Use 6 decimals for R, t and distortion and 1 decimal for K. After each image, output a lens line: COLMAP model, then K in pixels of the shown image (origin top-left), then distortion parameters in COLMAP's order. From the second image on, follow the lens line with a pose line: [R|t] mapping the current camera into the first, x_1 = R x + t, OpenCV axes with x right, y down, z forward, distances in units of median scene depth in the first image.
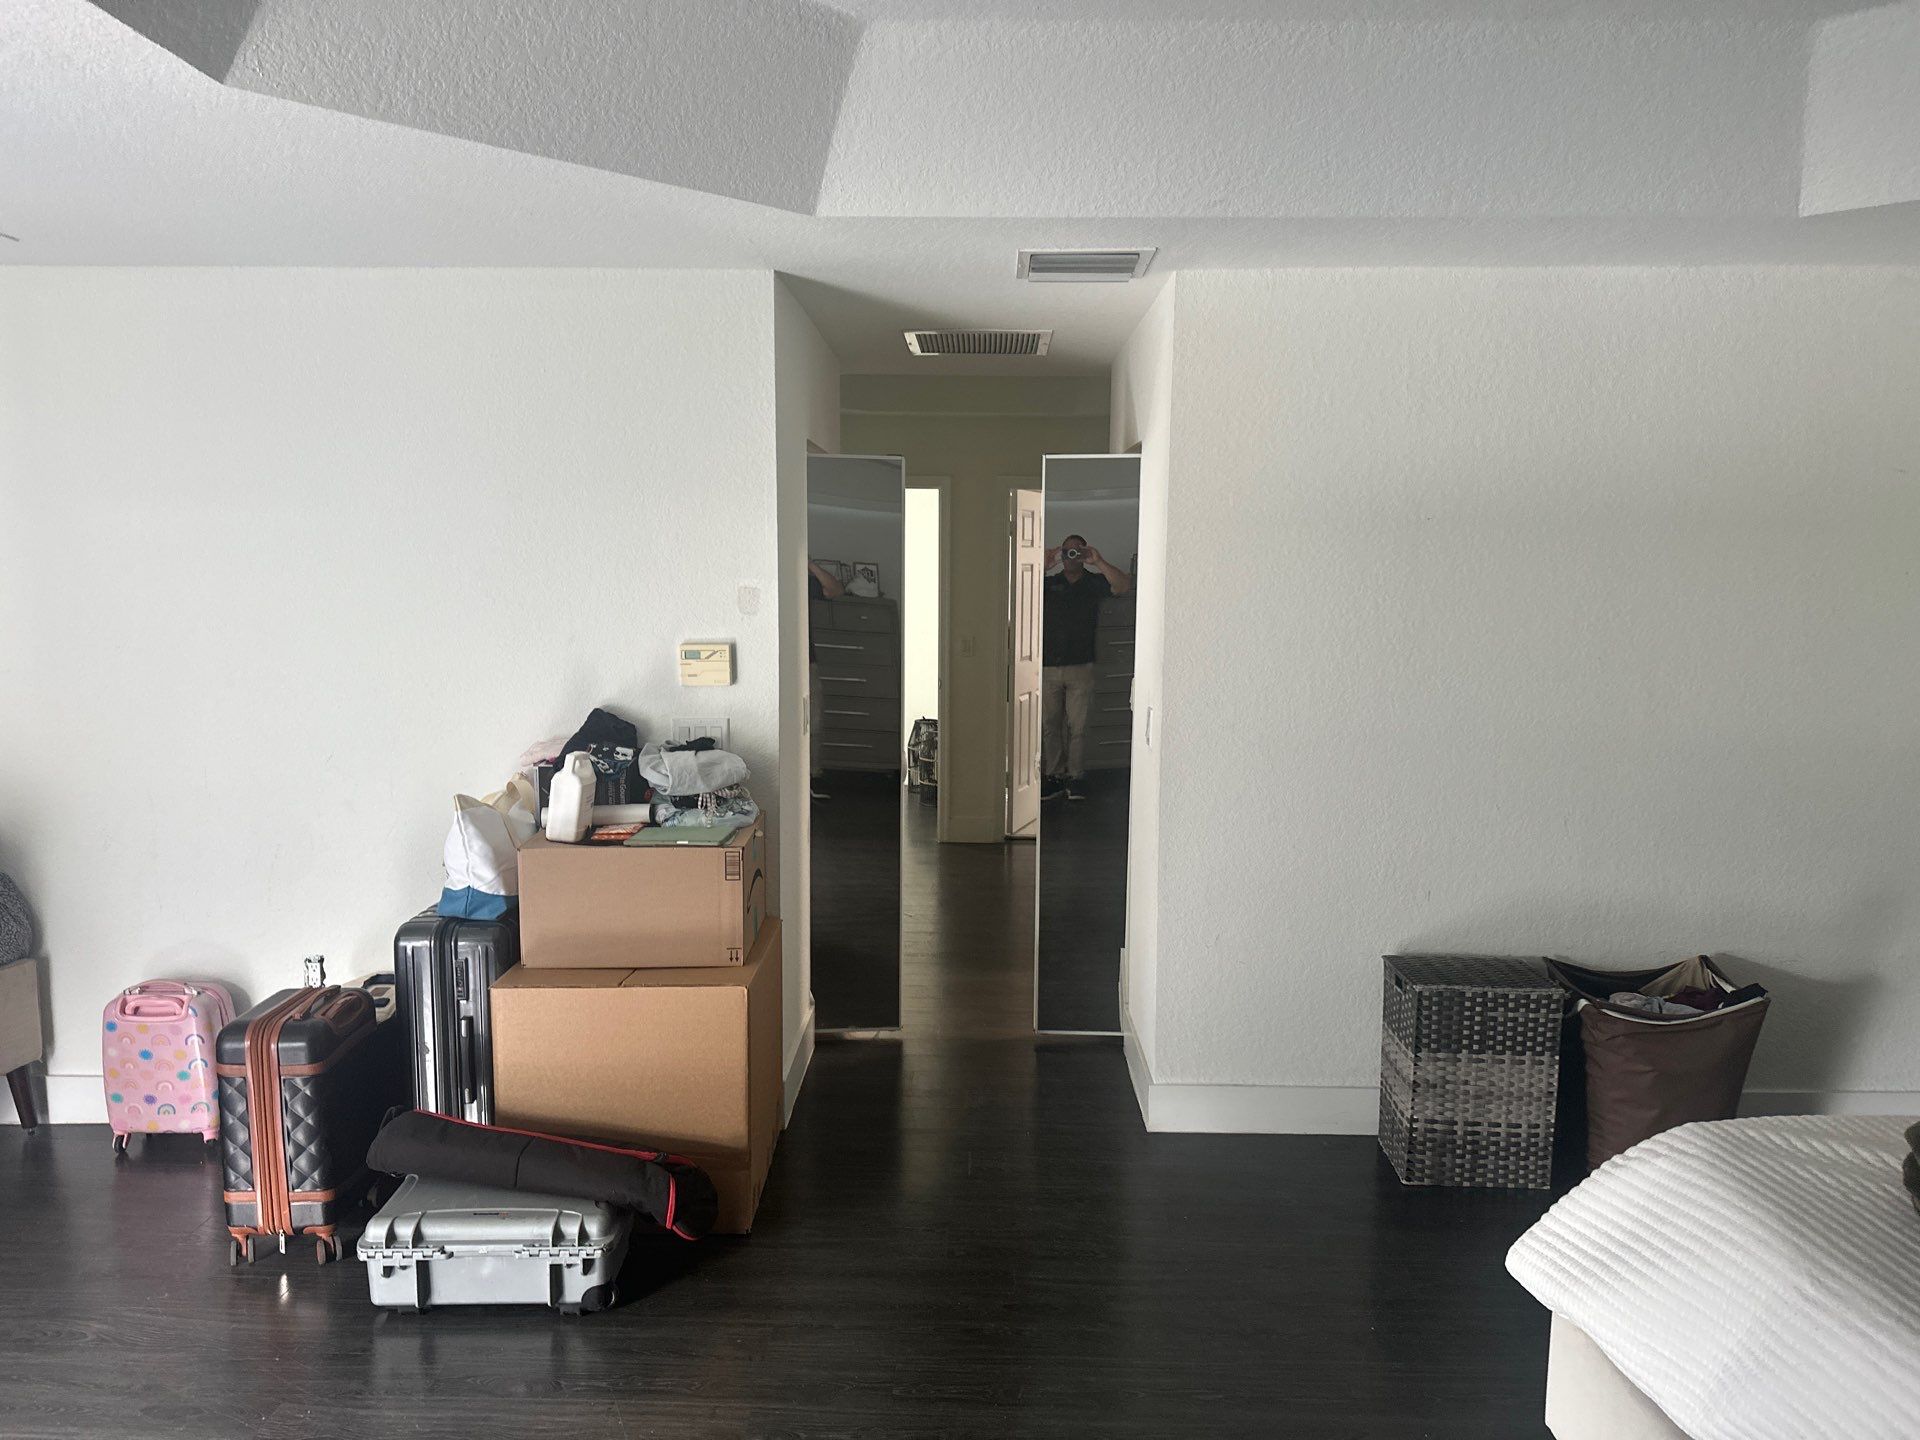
lens RADIAL K [[1357.4, 0, 990.7], [0, 1357.4, 723.7], [0, 0, 1]] dist [0.031005, -0.030653]
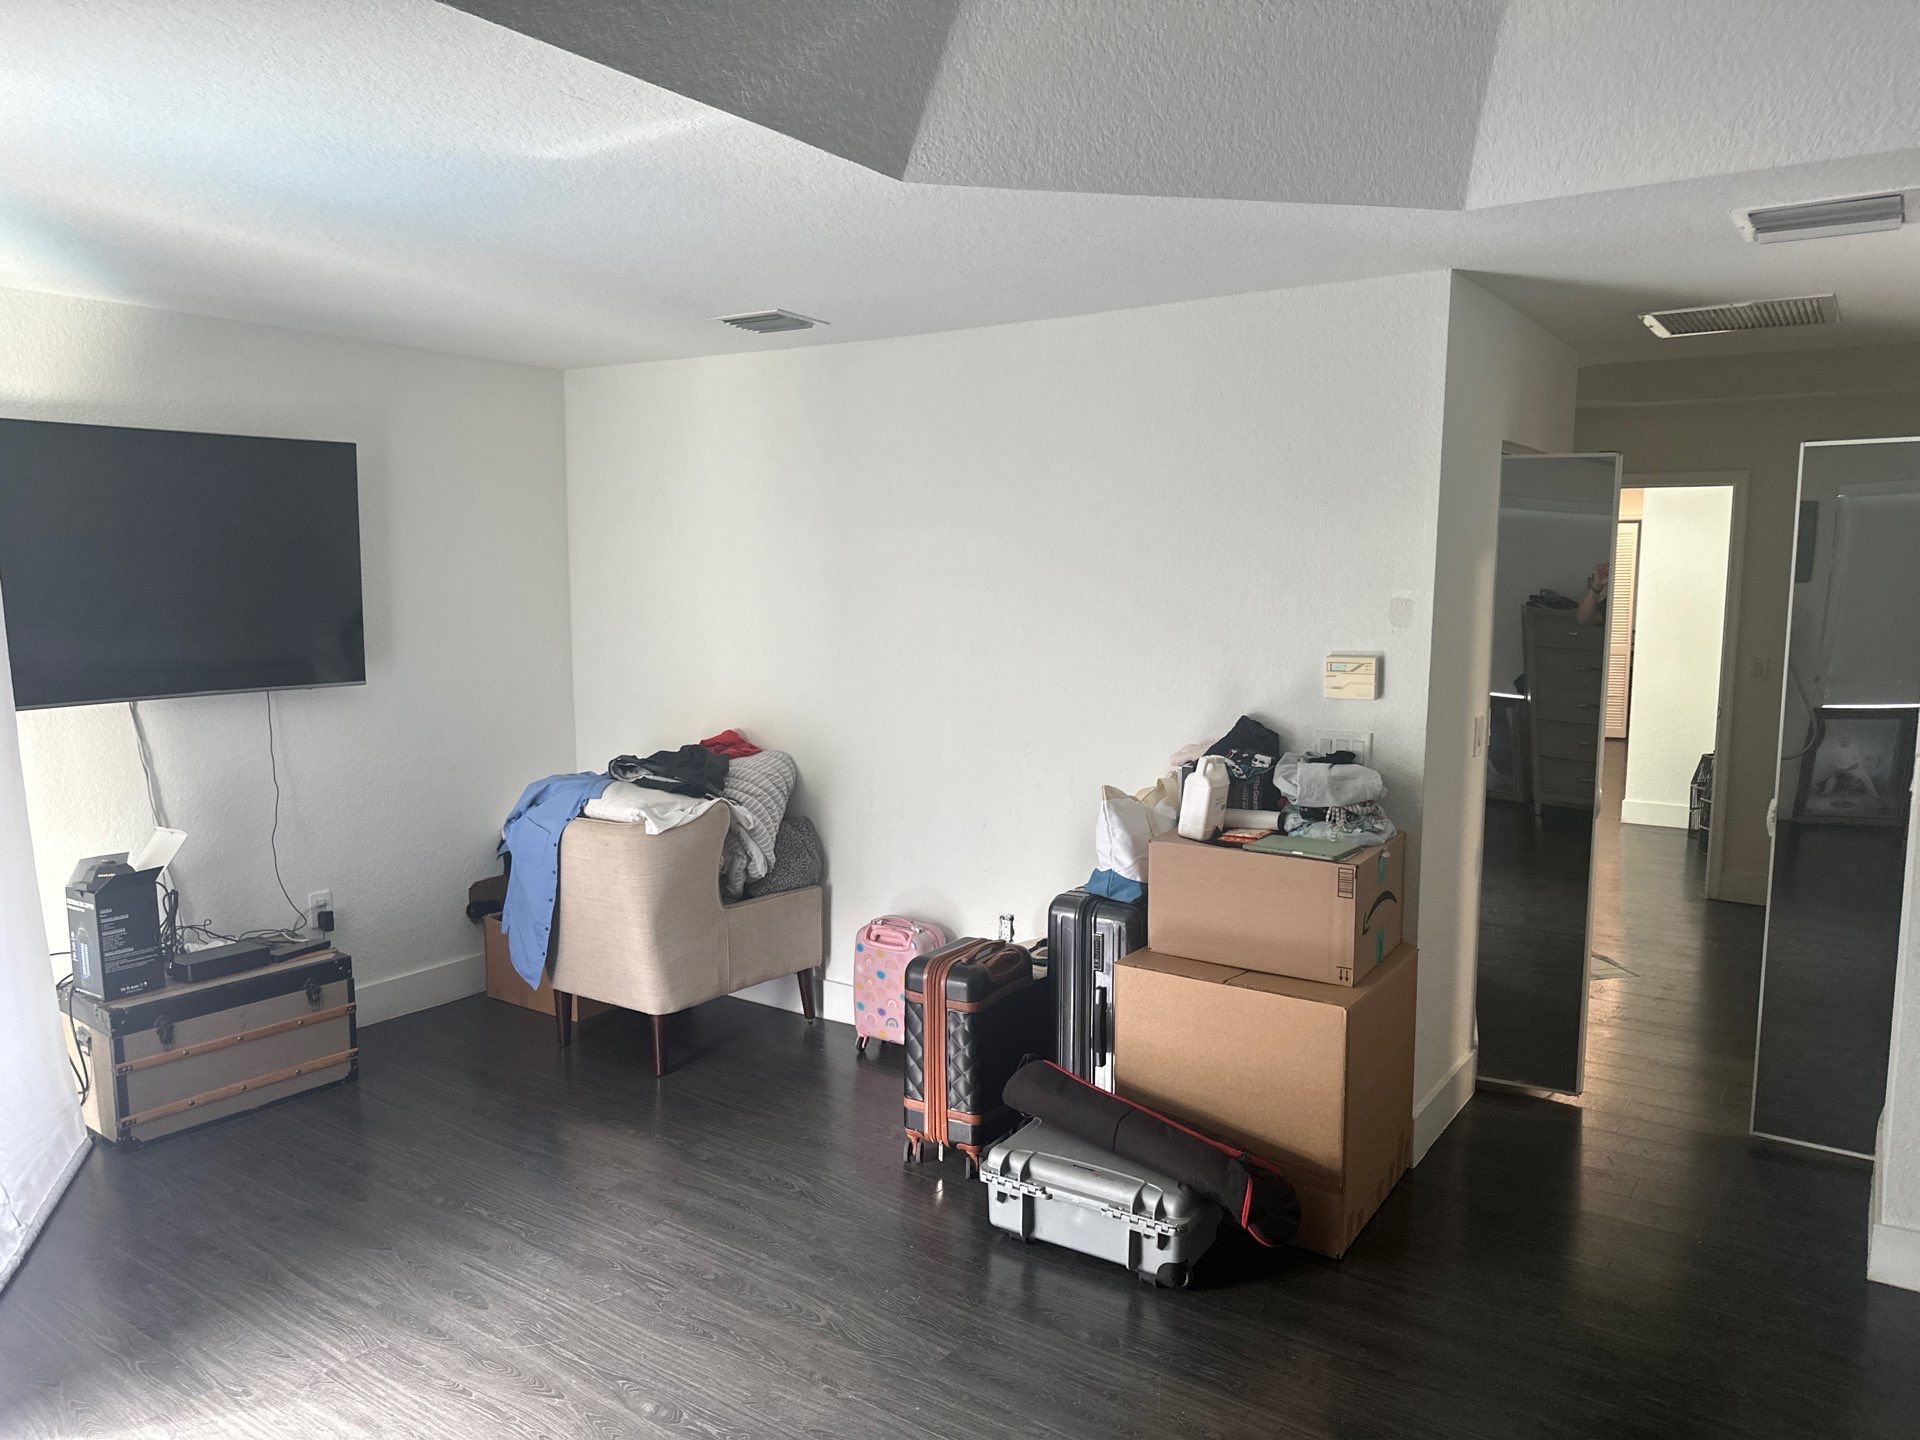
lens RADIAL K [[1353.8, 0, 960.0], [0, 1353.8, 720.0], [0, 0, 1]] dist [0.097756, -0.089075]
pose [[0.835369, 0.063335, -0.546028, 0.110292], [-0.069549, 0.997535, 0.009303, -0.002755], [0.545271, 0.030205, 0.837715, 0.013209]]
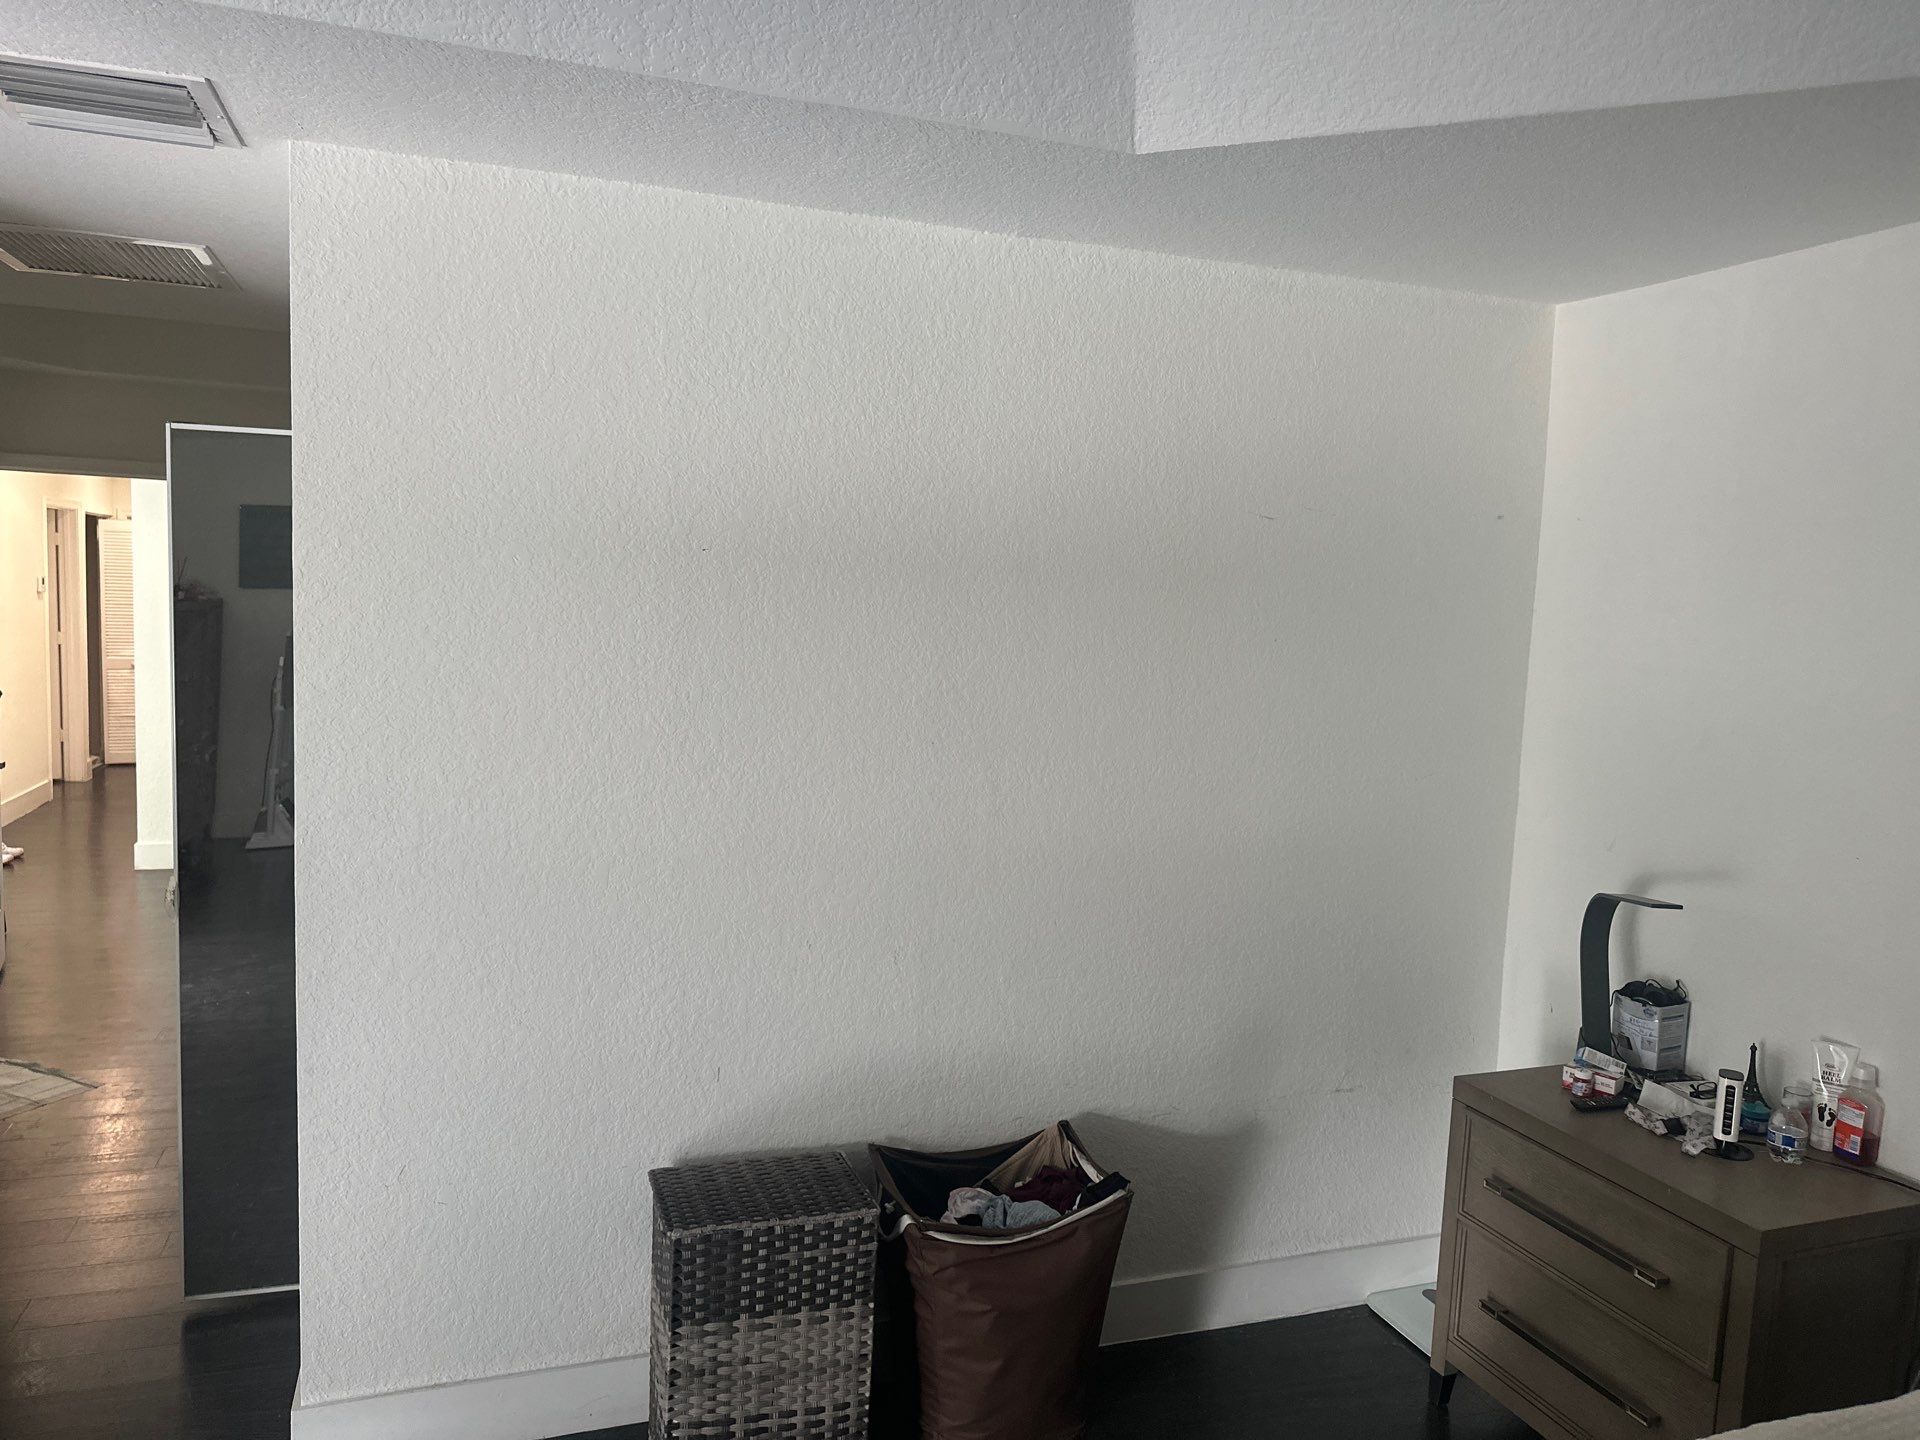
lens RADIAL K [[1409.8, 0, 960.0], [0, 1409.8, 720.0], [0, 0, 1]] dist [0.014677, -0.003867]
pose [[0.937239, -0.002467, 0.348678, 0.200995], [0.012097, 0.999603, -0.025444, -0.042450], [-0.348477, 0.028065, 0.936897, 0.281210]]
